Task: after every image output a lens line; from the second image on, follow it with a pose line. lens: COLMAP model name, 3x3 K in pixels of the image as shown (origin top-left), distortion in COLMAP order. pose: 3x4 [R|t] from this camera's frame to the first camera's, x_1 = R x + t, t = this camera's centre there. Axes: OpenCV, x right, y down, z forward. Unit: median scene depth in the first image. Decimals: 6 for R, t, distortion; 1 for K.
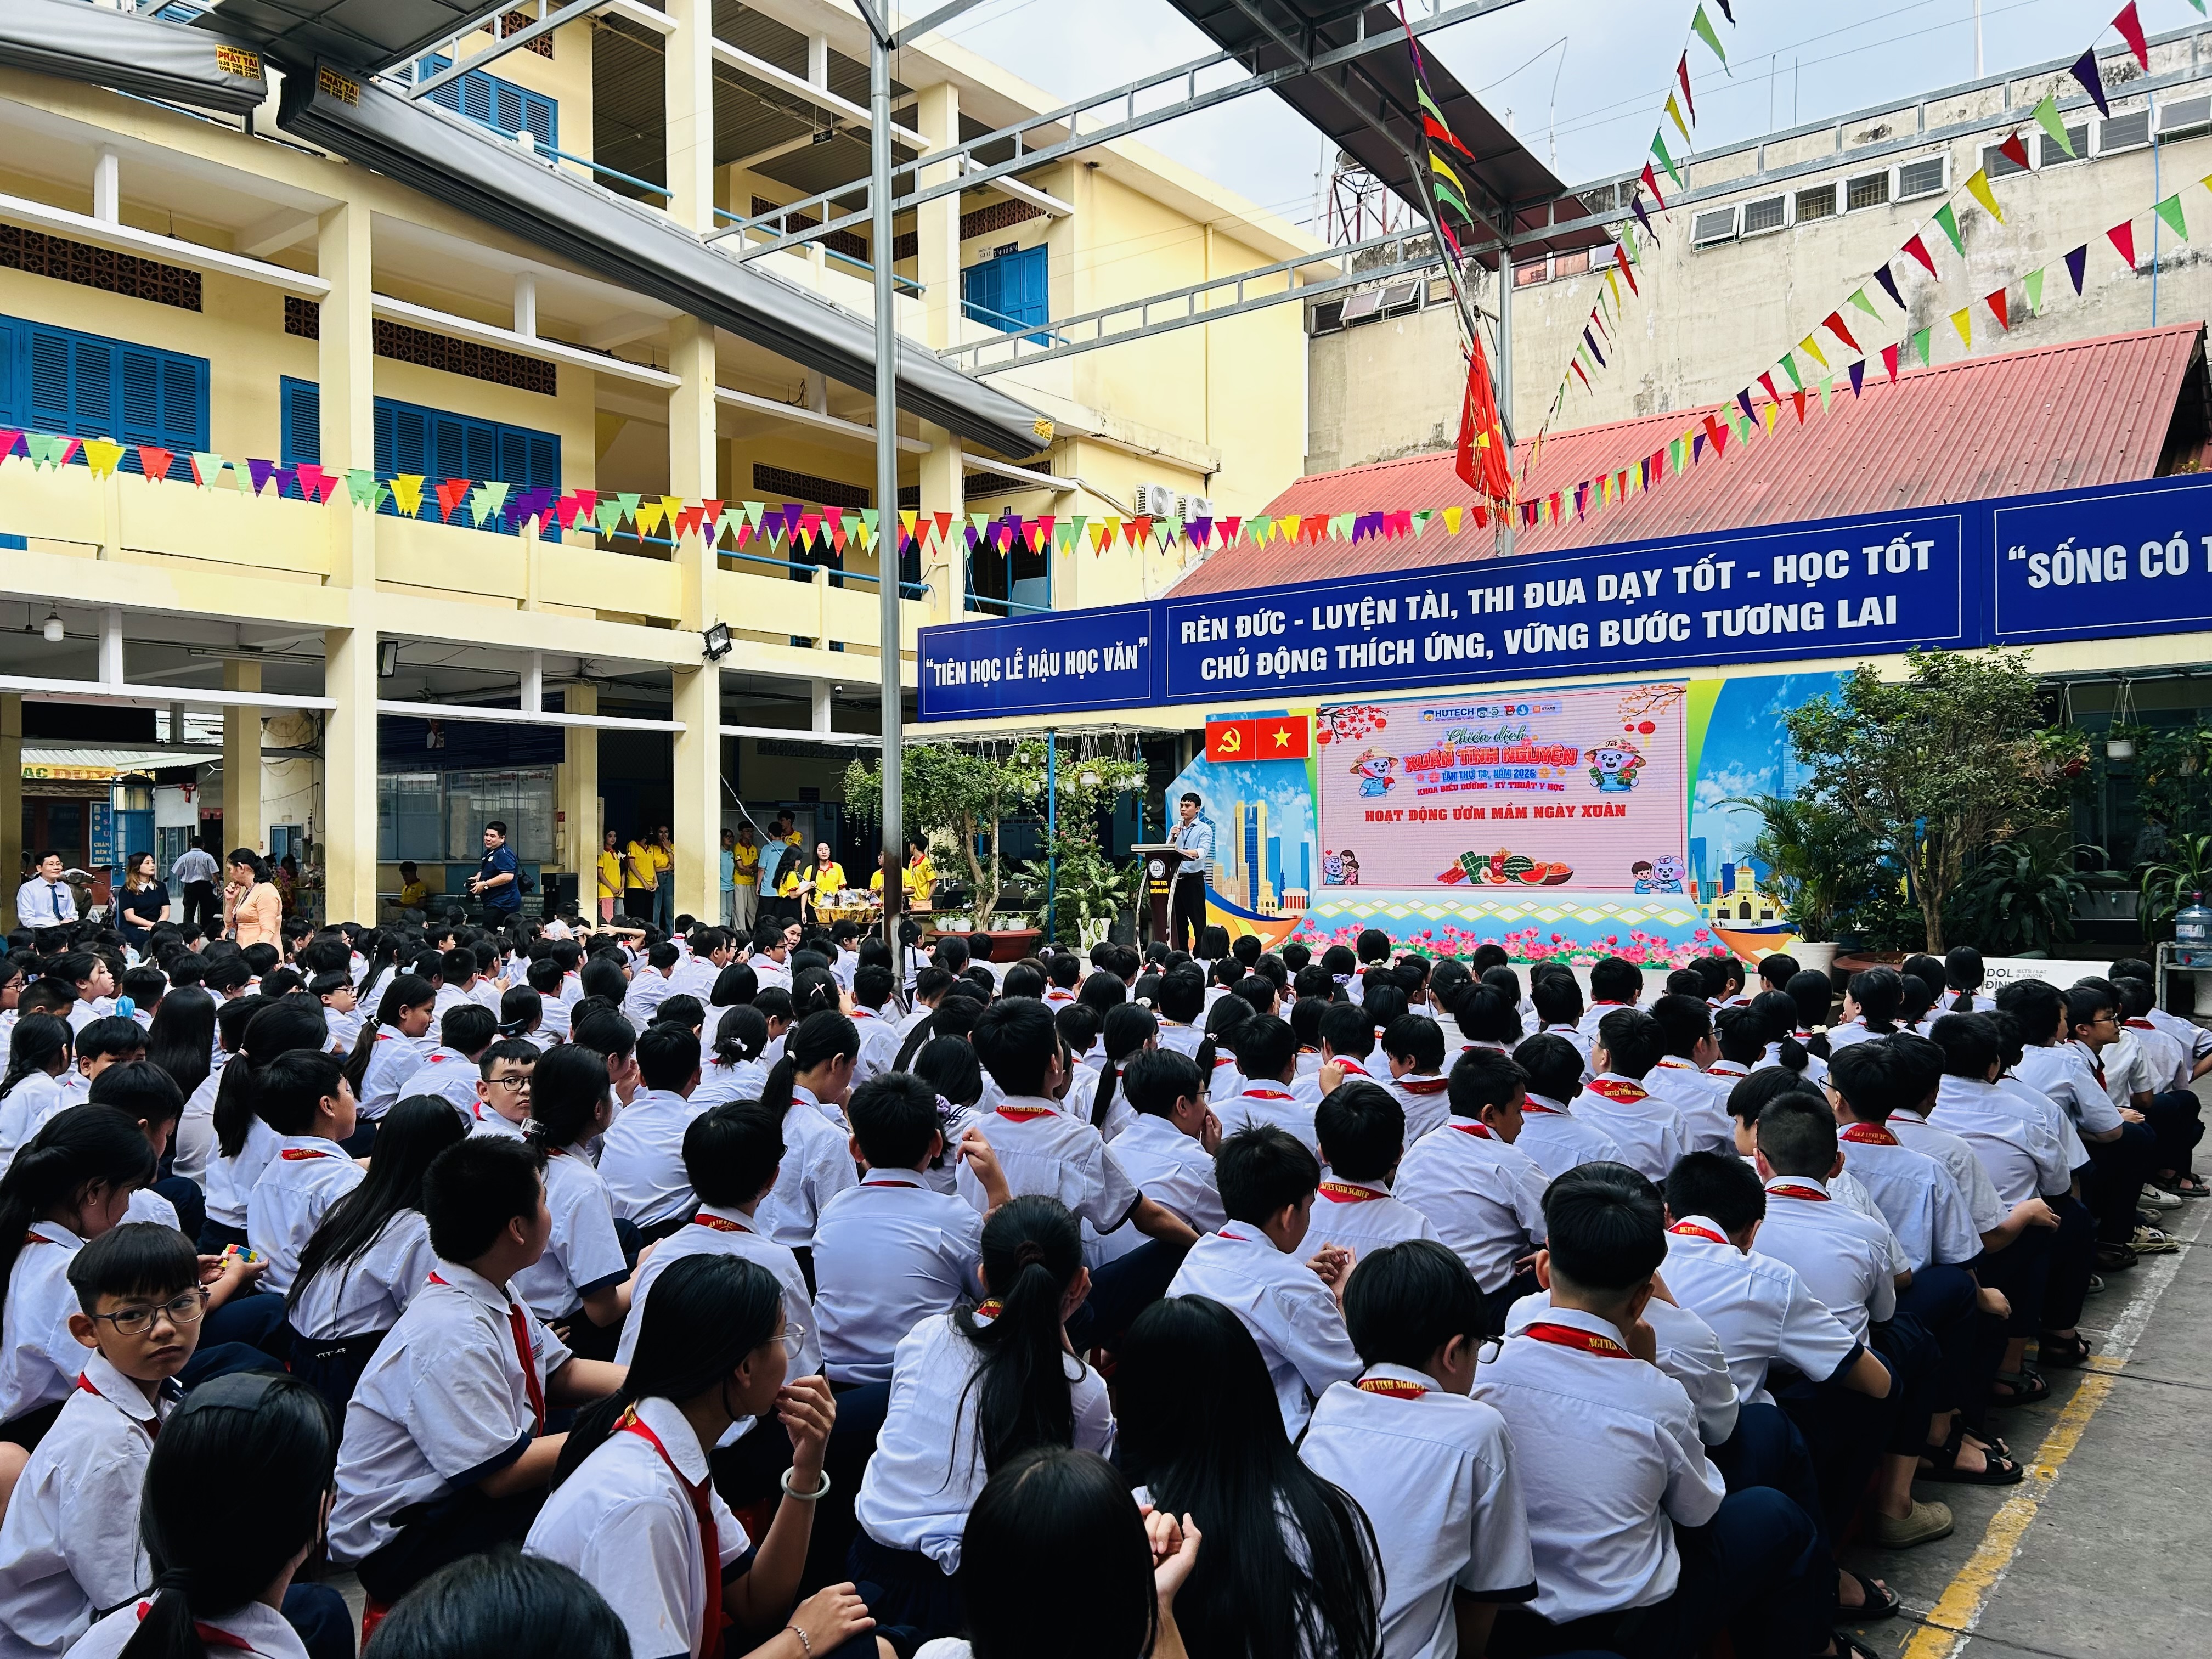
lens RADIAL K [[1664.7, 0, 1092.8], [0, 1664.7, 839.5], [0, 0, 1]] dist [0.075430, -0.068577]
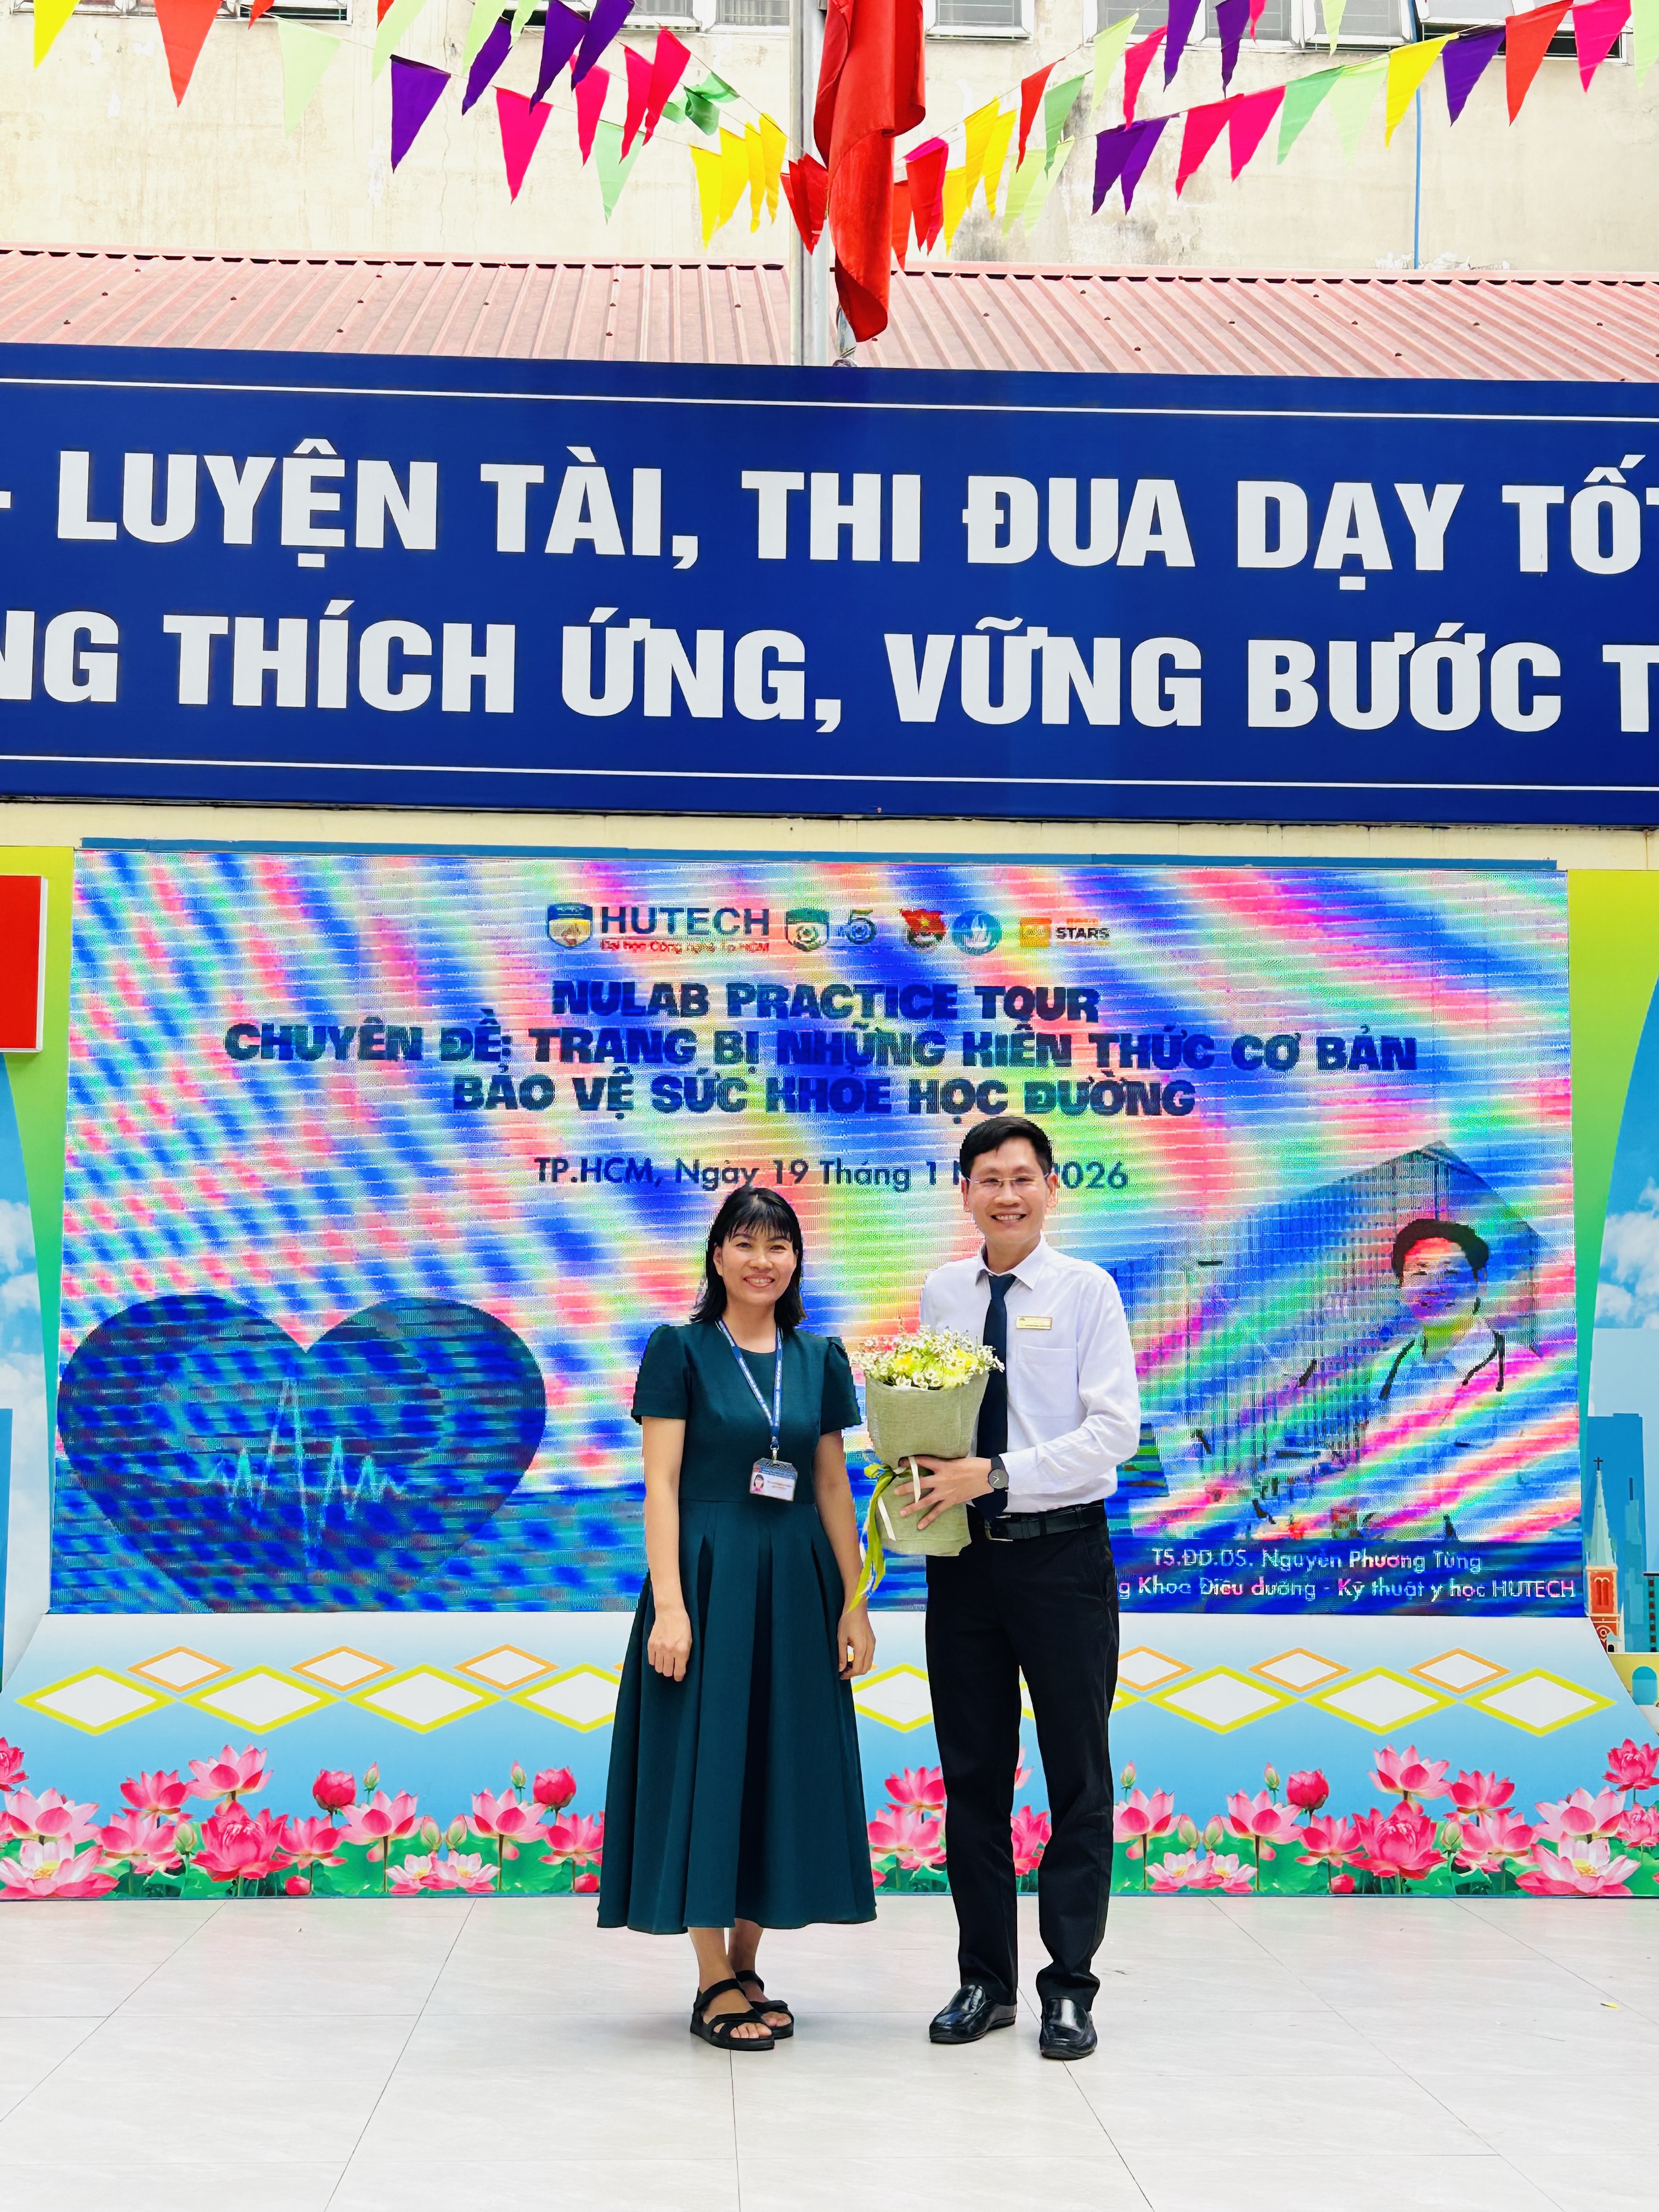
lens RADIAL K [[2931.8, 0, 838.4], [0, 2931.8, 1131.8], [0, 0, 1]] dist [0.079527, 0.000000]
pose [[0.749911, 0.082502, 0.656374, -0.062309], [-0.013716, 0.993919, -0.109259, 0.006977], [-0.661396, 0.072931, 0.746482, 0.634357]]
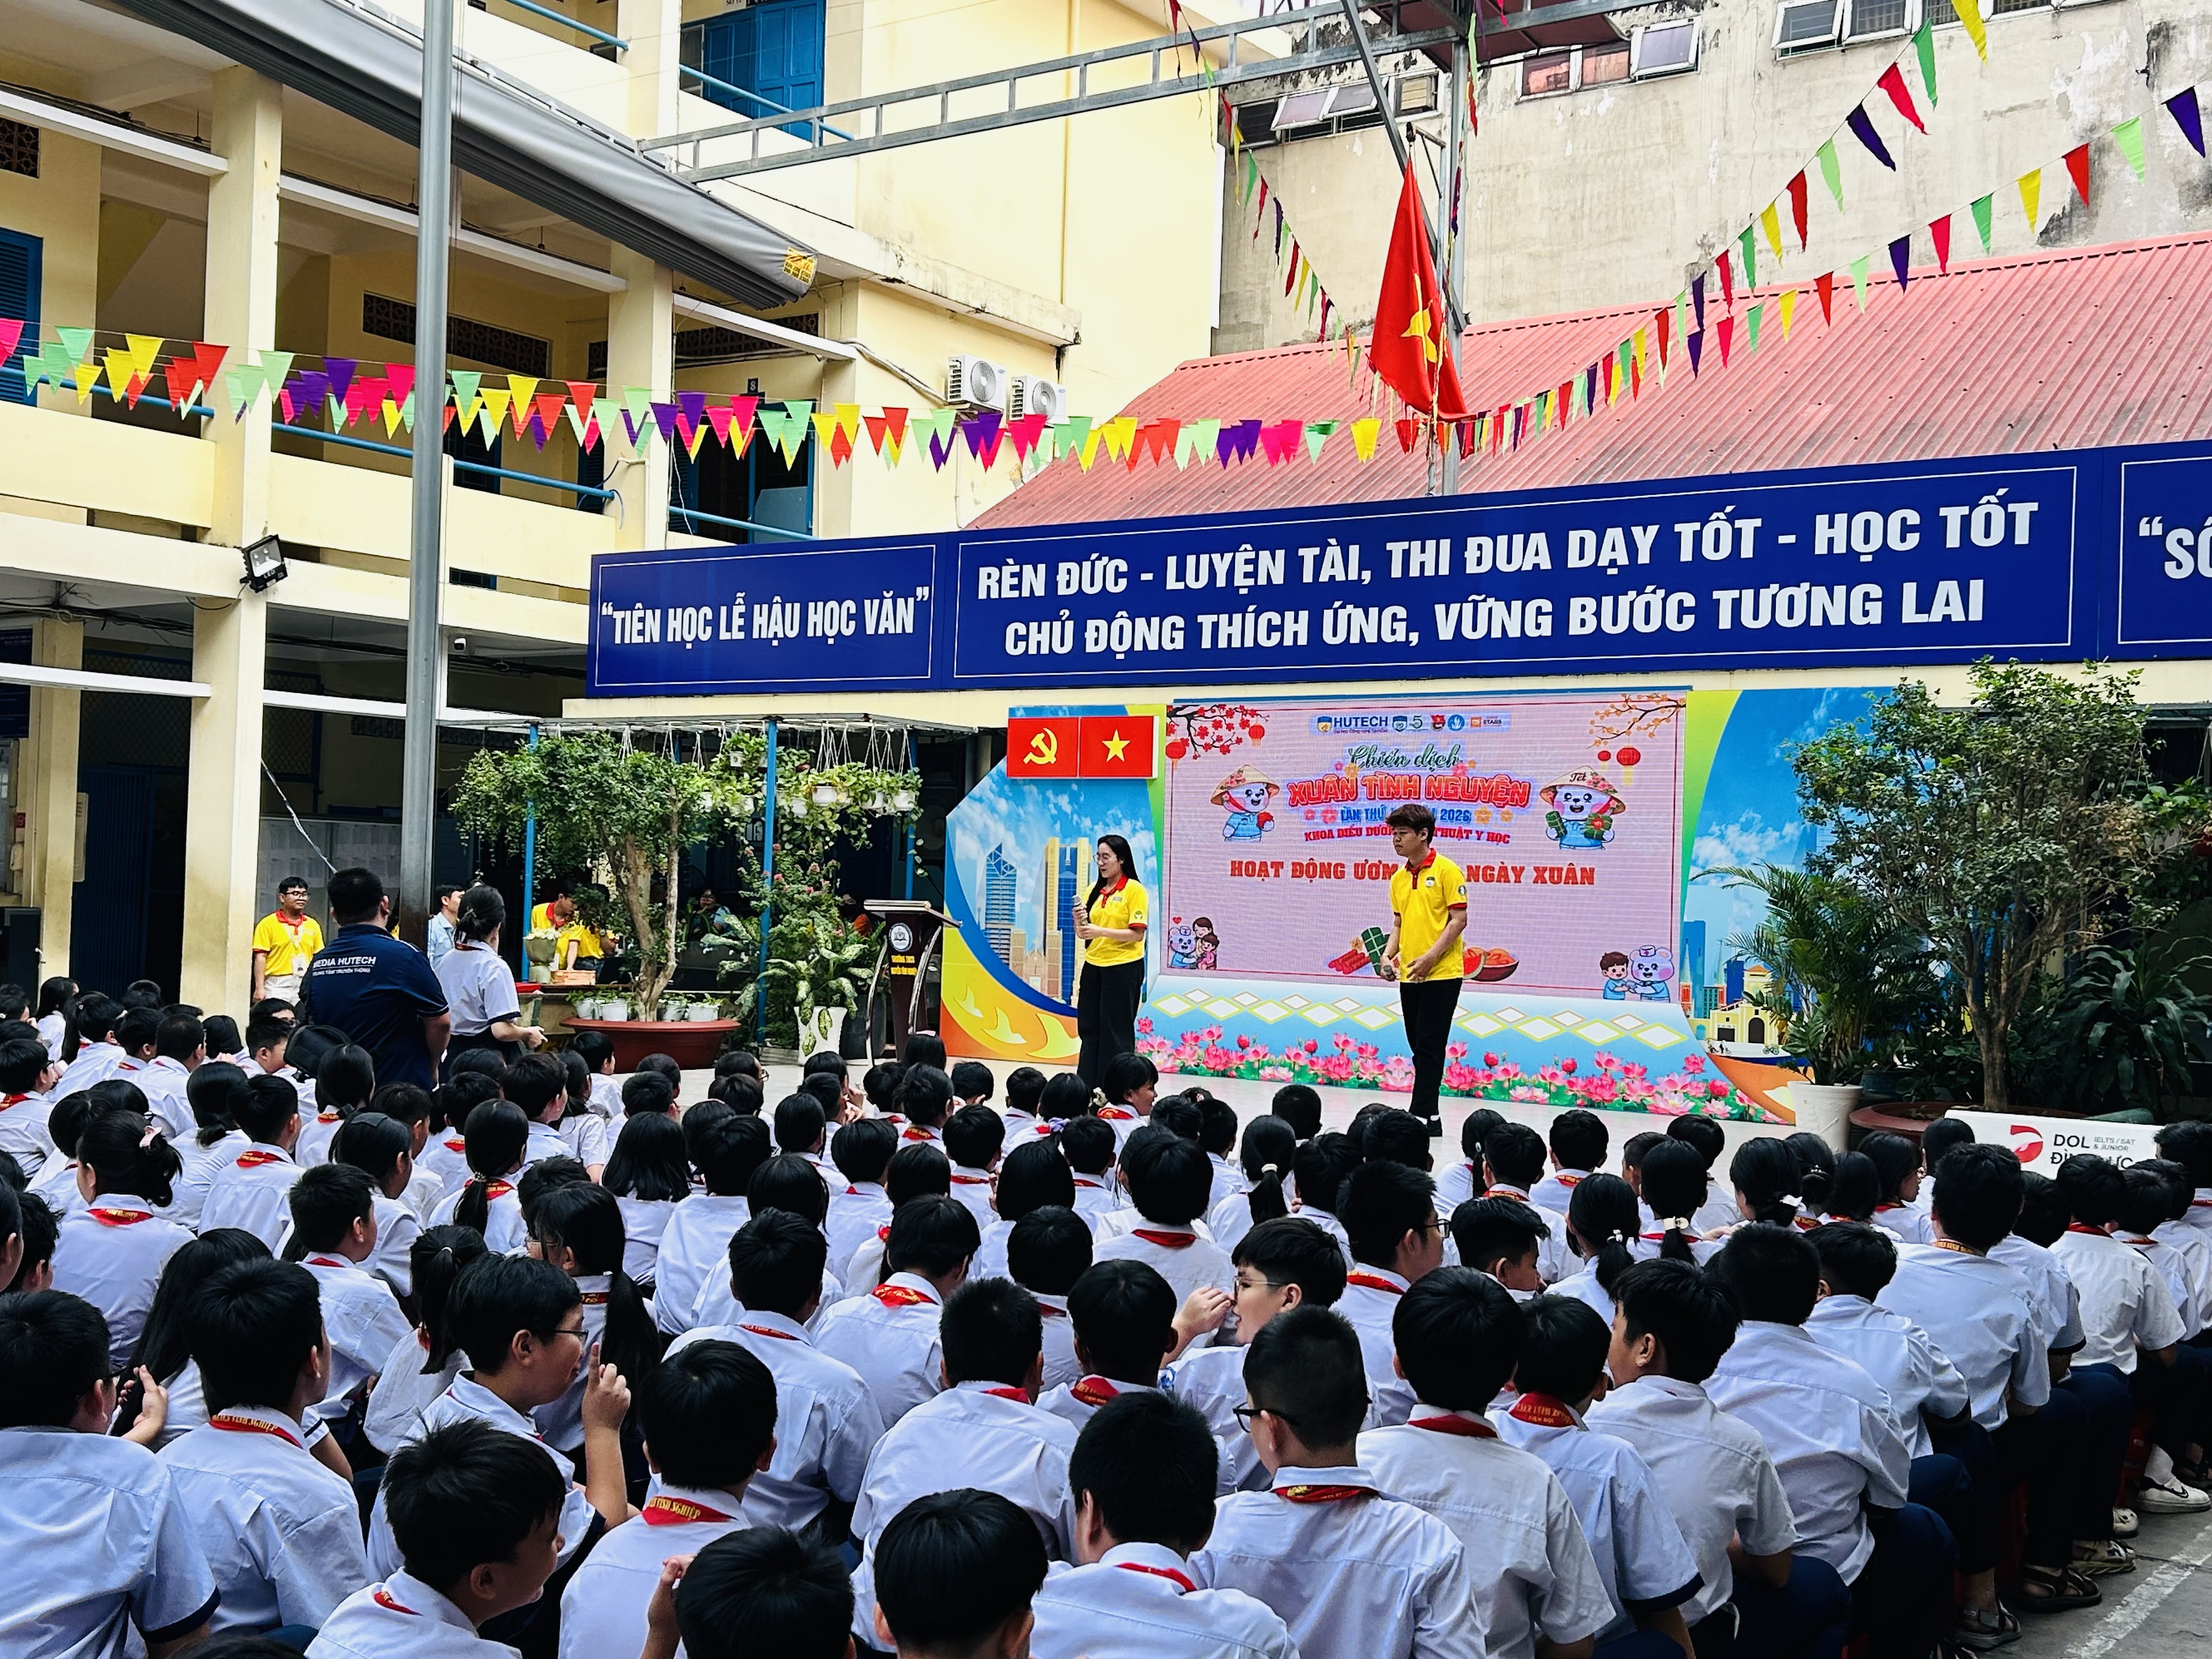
lens RADIAL K [[2459.2, 0, 1089.6], [0, 2459.2, 854.3], [0, 0, 1]] dist [0.114377, 0.000000]
pose [[0.997720, 0.038369, 0.055530, 0.051986], [-0.037886, 0.999235, -0.009729, -0.007966], [-0.055861, 0.007603, 0.998410, 0.007726]]
